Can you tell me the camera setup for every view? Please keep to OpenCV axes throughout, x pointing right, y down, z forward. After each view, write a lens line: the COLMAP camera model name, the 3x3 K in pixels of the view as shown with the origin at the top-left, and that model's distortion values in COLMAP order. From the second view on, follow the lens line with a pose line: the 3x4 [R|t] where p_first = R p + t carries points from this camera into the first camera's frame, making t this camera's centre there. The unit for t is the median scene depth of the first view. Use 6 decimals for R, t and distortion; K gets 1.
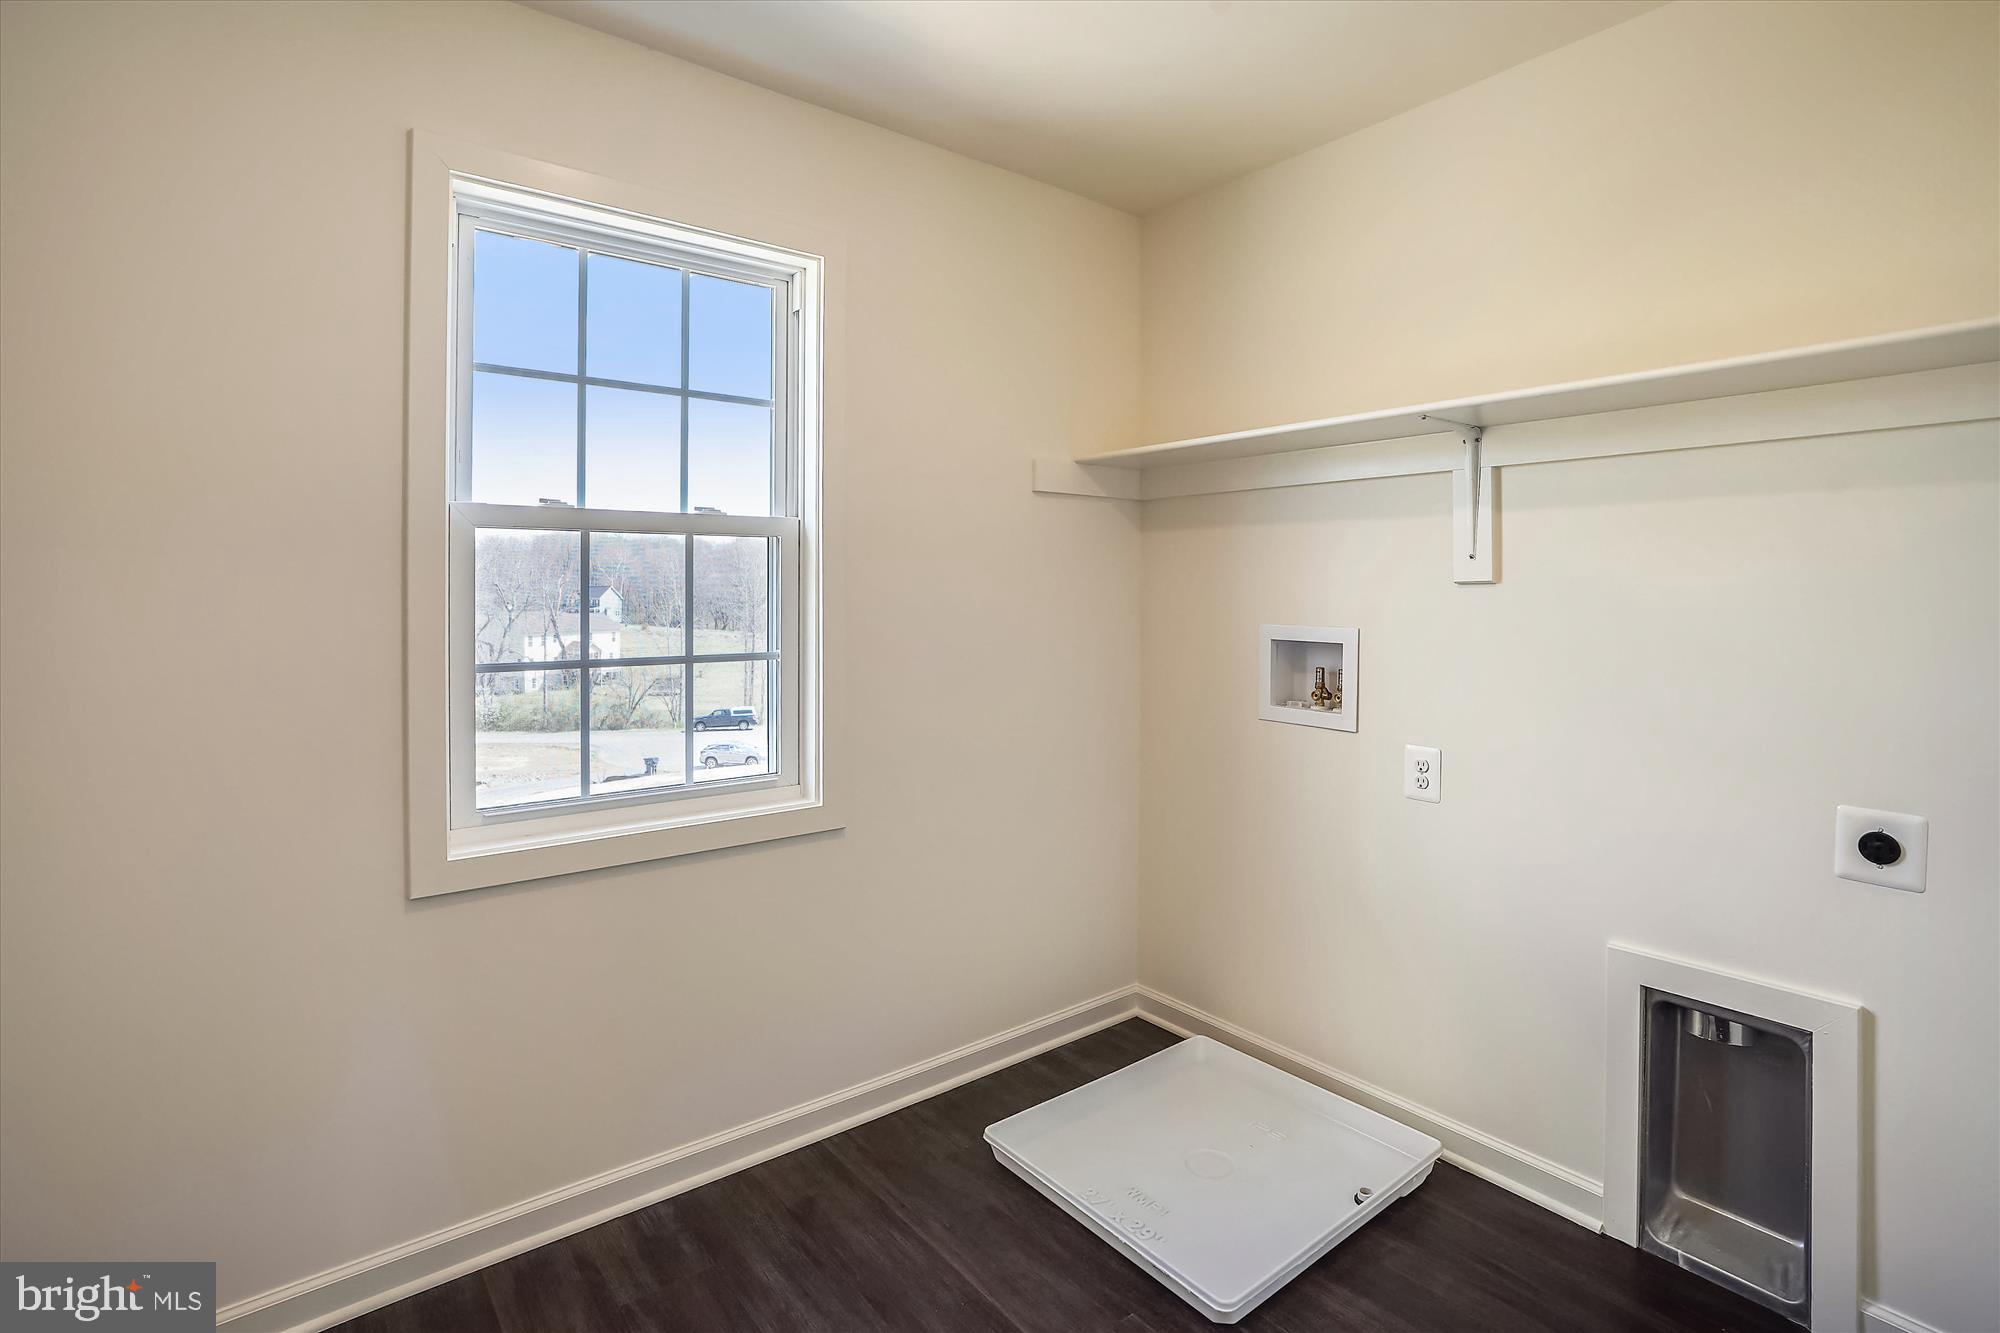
lens RADIAL K [[978.7, 0, 1005.6], [0, 978.7, 615.4], [0, 0, 1]] dist [-0.002470, -0.000155]
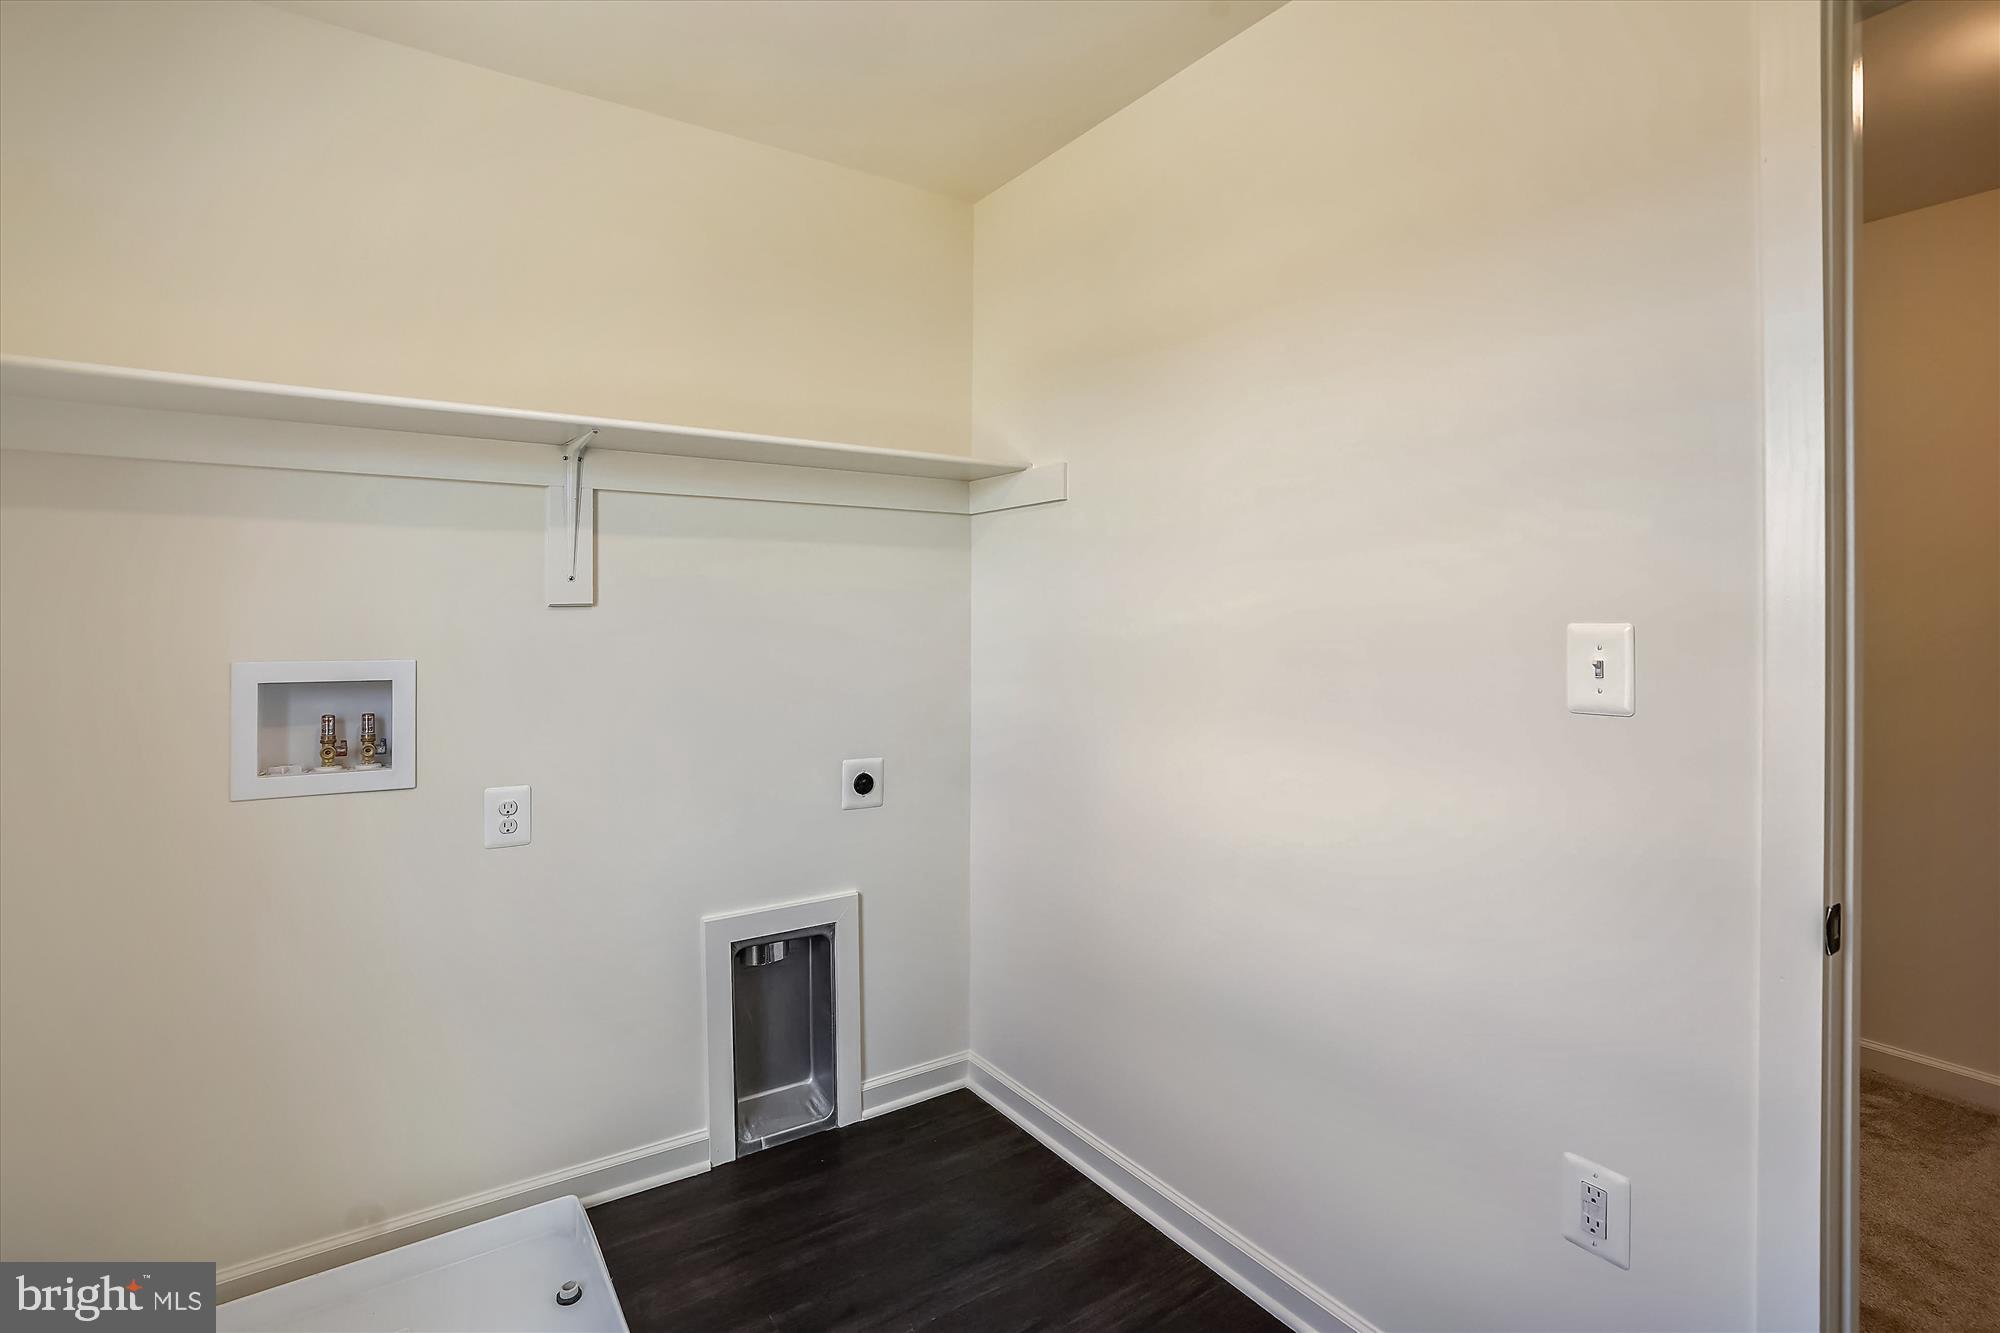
lens RADIAL K [[966.0, 0, 1020.8], [0, 966.0, 621.7], [0, 0, 1]] dist [-0.073319, 0.037326]
pose [[0.063996, -0.004969, 0.997938, -0.472014], [0.027458, 0.999618, 0.003217, -0.008672], [-0.997572, 0.027196, 0.064108, 0.540025]]
